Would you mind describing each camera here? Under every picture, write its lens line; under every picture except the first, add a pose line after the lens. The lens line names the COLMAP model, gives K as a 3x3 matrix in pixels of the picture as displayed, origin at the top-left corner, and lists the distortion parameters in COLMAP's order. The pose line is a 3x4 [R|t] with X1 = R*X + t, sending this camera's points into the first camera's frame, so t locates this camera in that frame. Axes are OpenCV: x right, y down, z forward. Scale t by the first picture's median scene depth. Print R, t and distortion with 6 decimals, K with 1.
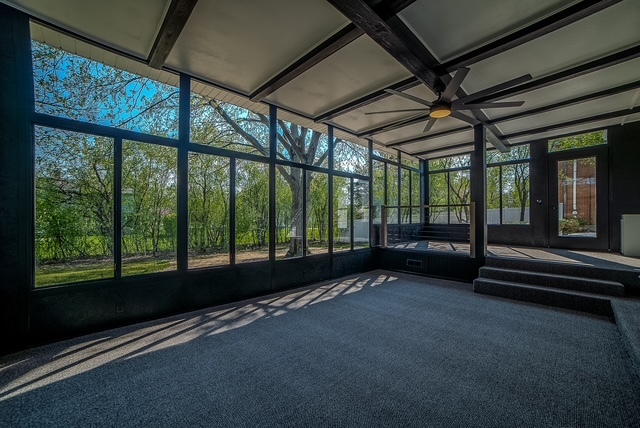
lens RADIAL K [[263.7, 0, 317.7], [0, 263.7, 215.2], [0, 0, 1]] dist [-0.000775, 0.000030]
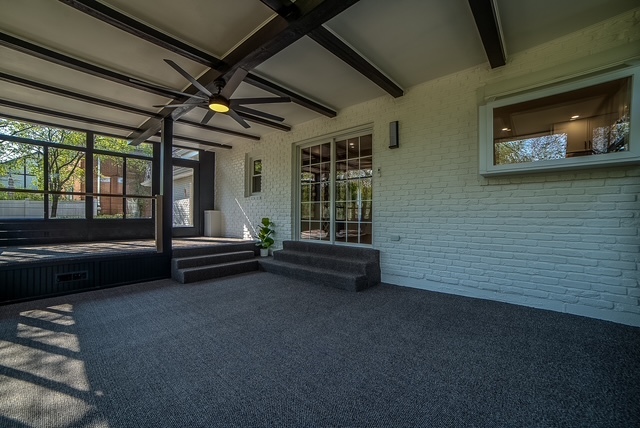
lens RADIAL K [[263.7, 0, 317.7], [0, 263.7, 215.2], [0, 0, 1]] dist [-0.000775, 0.000030]
pose [[-0.052356, -0.004988, 0.998616, -0.466299], [-0.011113, 0.999929, 0.004412, 0.013028], [-0.998567, -0.010867, -0.052407, 0.535161]]
